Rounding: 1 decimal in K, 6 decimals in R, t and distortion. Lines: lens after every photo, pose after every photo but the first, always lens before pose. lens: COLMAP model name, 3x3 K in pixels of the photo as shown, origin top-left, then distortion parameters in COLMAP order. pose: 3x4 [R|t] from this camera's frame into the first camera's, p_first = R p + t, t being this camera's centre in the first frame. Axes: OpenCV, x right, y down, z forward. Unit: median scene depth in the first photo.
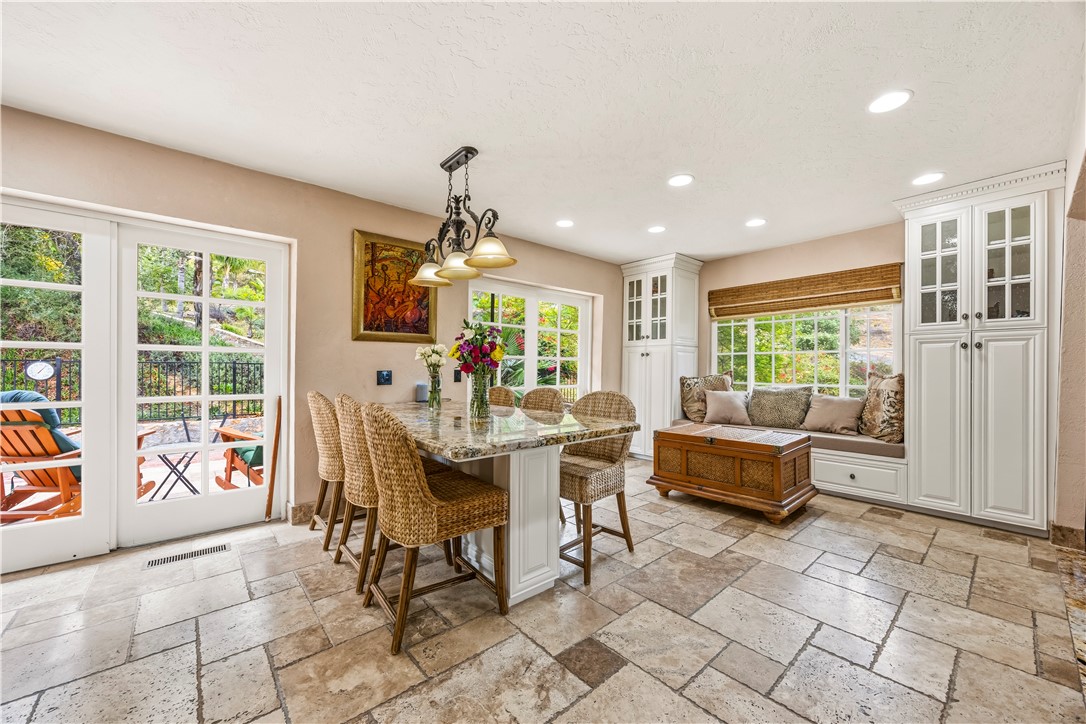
lens RADIAL K [[414.6, 0, 546.3], [0, 414.6, 369.4], [0, 0, 1]] dist [-0.003663, 0.000064]
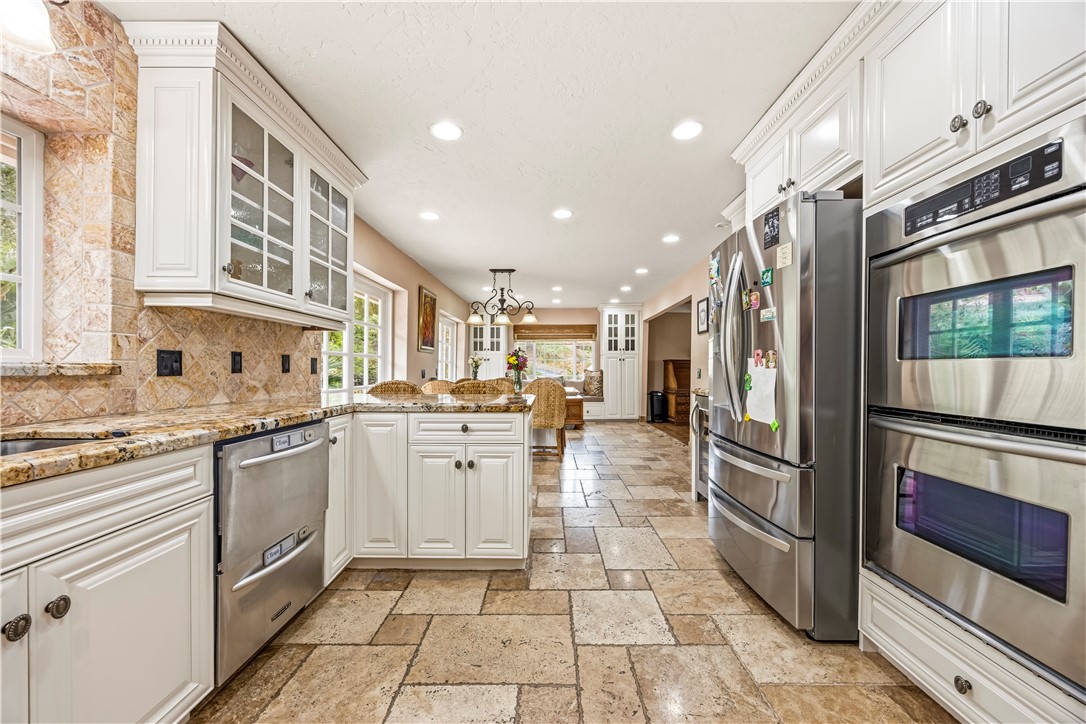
lens RADIAL K [[414.6, 0, 541.8], [0, 414.6, 372.6], [0, 0, 1]] dist [-0.003663, 0.000064]
pose [[0.672137, -0.010068, 0.740358, -1.354784], [0.004382, 0.999944, 0.009620, 0.001889], [-0.740414, -0.003222, 0.672144, -0.483381]]
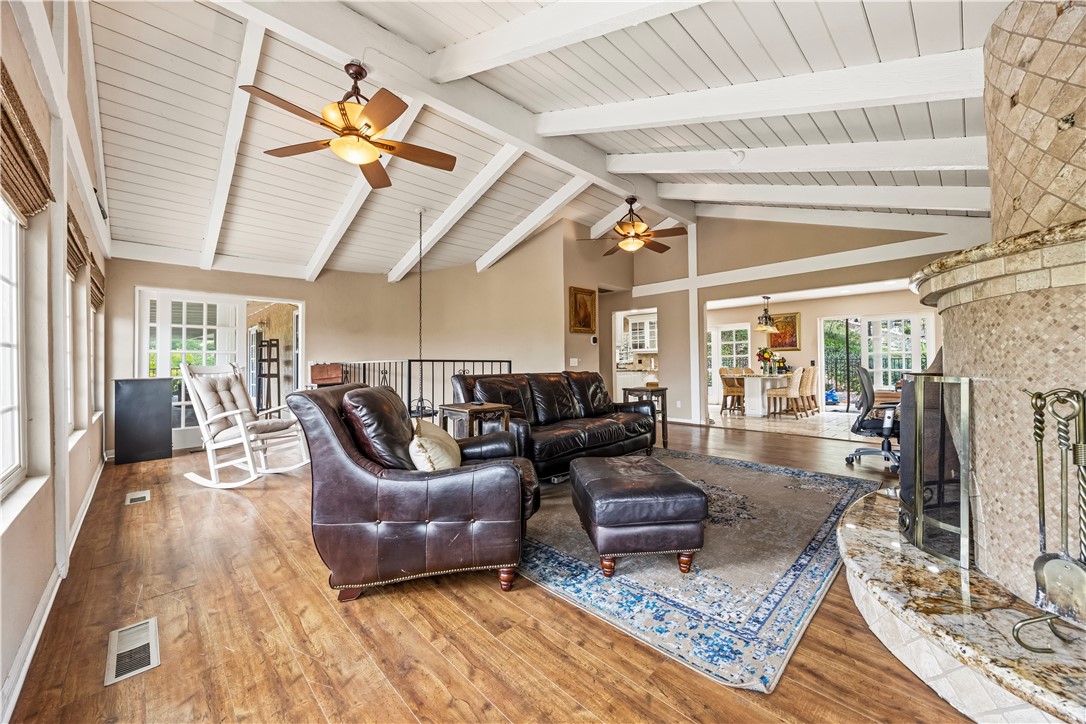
lens RADIAL K [[414.6, 0, 541.1], [0, 414.6, 359.8], [0, 0, 1]] dist [-0.003663, 0.000064]
pose [[0.041772, -0.017884, -0.998967, 2.485234], [0.003062, 0.999837, -0.017772, 0.040532], [0.999122, -0.002317, 0.041820, -0.784732]]
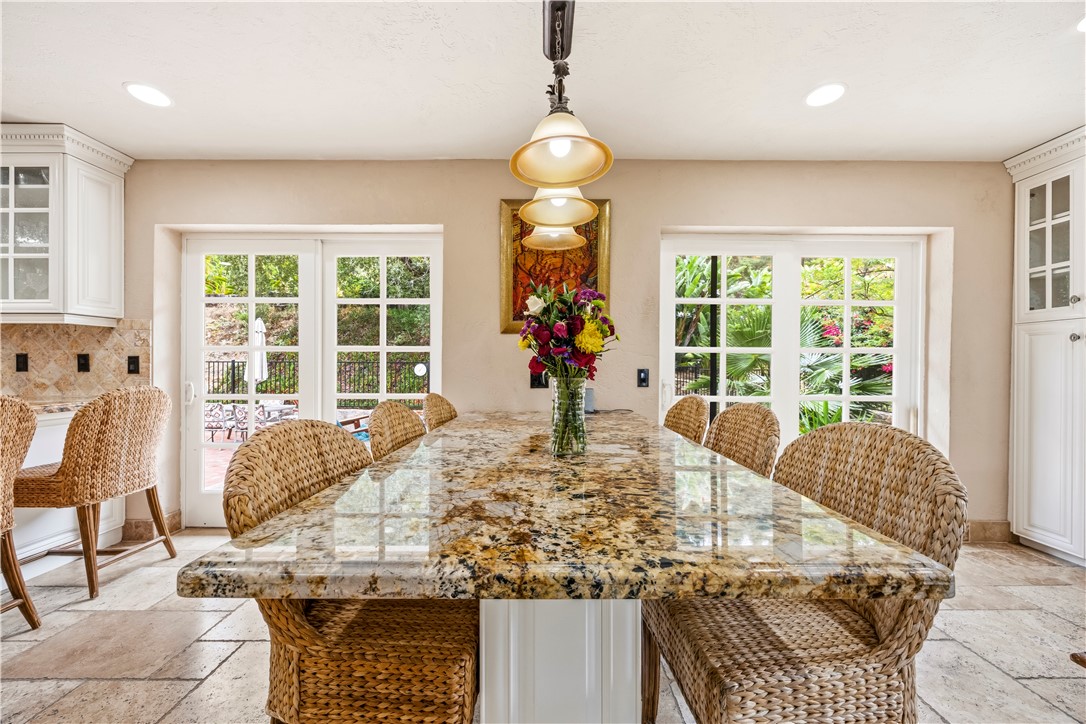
lens RADIAL K [[414.6, 0, 544.4], [0, 414.6, 363.3], [0, 0, 1]] dist [-0.003663, 0.000064]
pose [[0.752991, -0.007687, -0.657986, 0.142530], [-0.001593, 0.999908, -0.013504, 0.000238], [0.658029, 0.011217, 0.752909, 0.429208]]
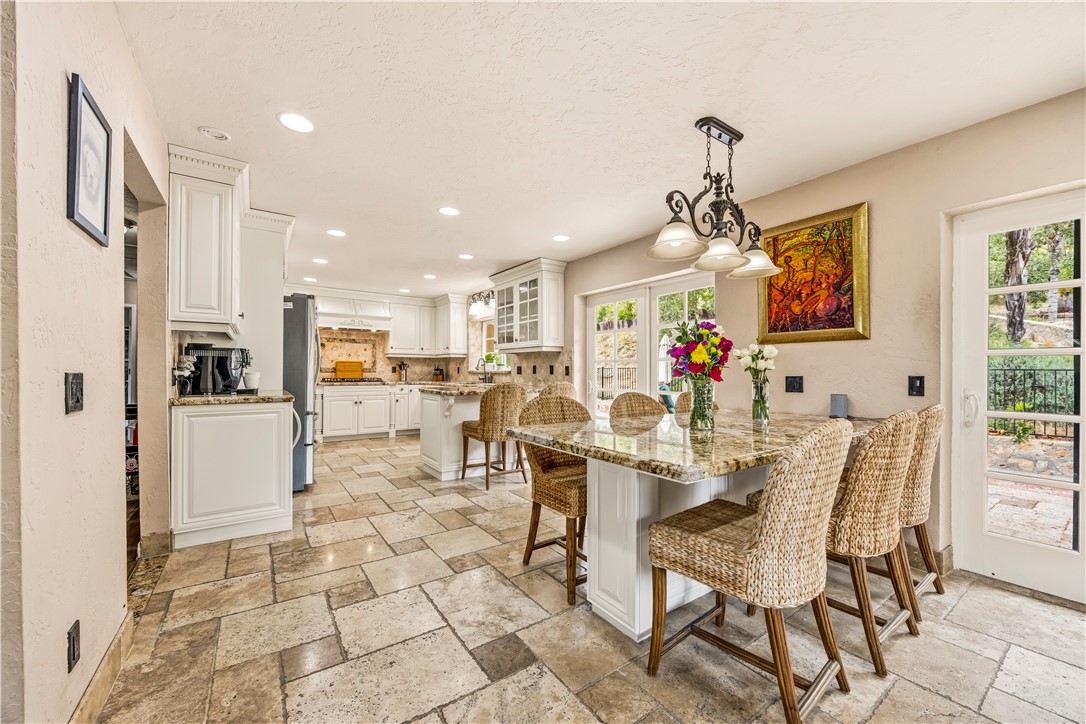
lens RADIAL K [[414.6, 0, 546.3], [0, 414.6, 369.5], [0, 0, 1]] dist [-0.003663, 0.000064]
pose [[-0.106126, -0.008603, -0.994315, 0.556120], [-0.010018, 0.999921, -0.007582, 0.001045], [0.994302, 0.009157, -0.106204, 0.598692]]
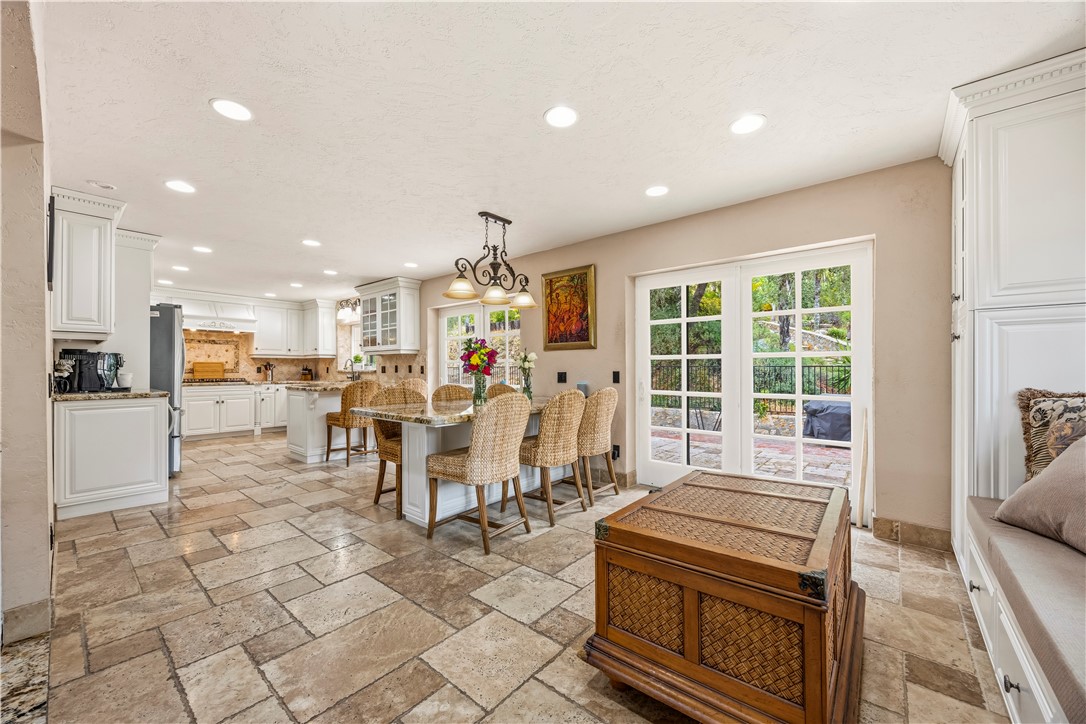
lens RADIAL K [[414.6, 0, 543.3], [0, 414.6, 366.3], [0, 0, 1]] dist [-0.003663, 0.000064]
pose [[0.148560, -0.012889, -0.988819, 0.953319], [-0.000904, 0.999913, -0.013169, 0.002289], [0.988903, 0.002850, 0.148535, 0.776761]]
